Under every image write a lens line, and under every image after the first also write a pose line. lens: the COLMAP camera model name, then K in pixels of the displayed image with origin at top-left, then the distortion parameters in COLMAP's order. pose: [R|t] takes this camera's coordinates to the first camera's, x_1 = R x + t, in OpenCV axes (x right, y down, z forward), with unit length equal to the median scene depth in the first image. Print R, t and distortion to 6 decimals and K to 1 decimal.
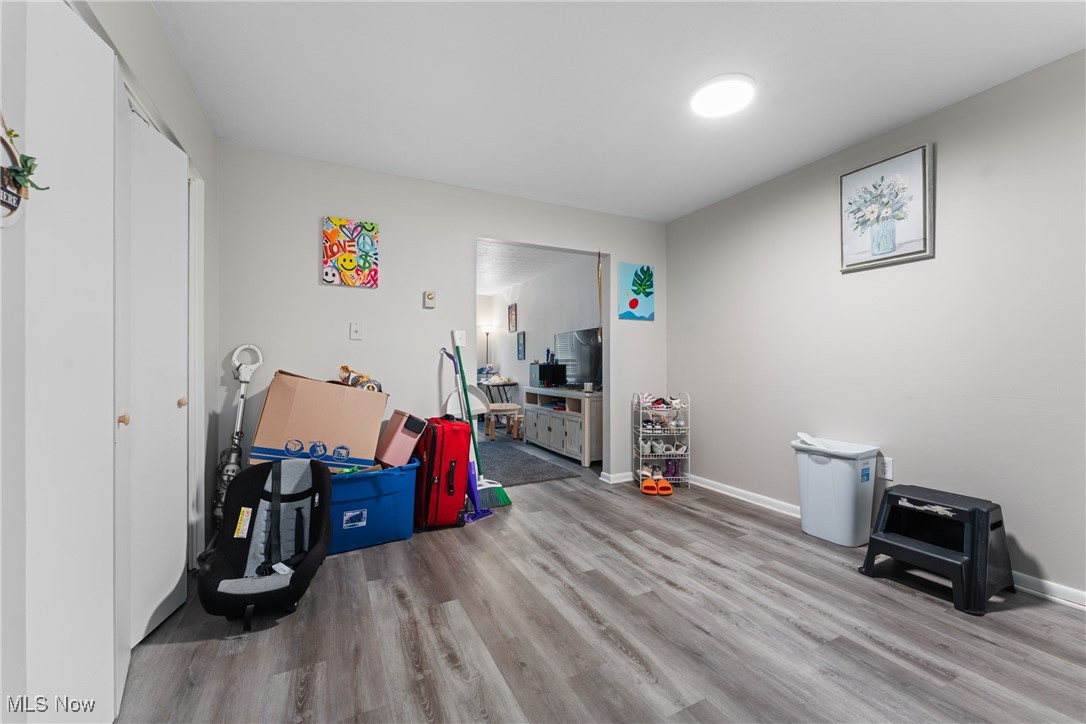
lens RADIAL K [[432.3, 0, 542.3], [0, 432.3, 362.9], [0, 0, 1]] dist [-0.000485, -0.000130]
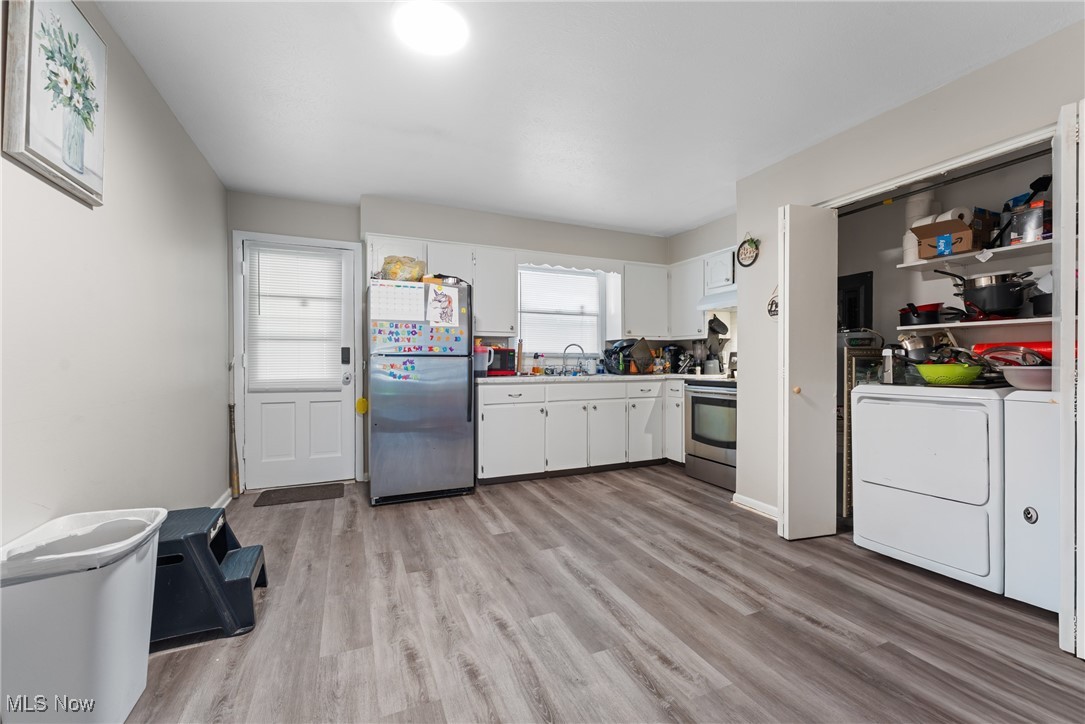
lens RADIAL K [[431.9, 0, 543.0], [0, 431.9, 361.9], [0, 0, 1]] dist [-0.000485, -0.000130]
pose [[-0.998293, 0.003181, 0.058316, 0.178054], [0.002989, 0.999990, -0.003383, 0.004150], [-0.058326, -0.003203, -0.998292, 1.914353]]
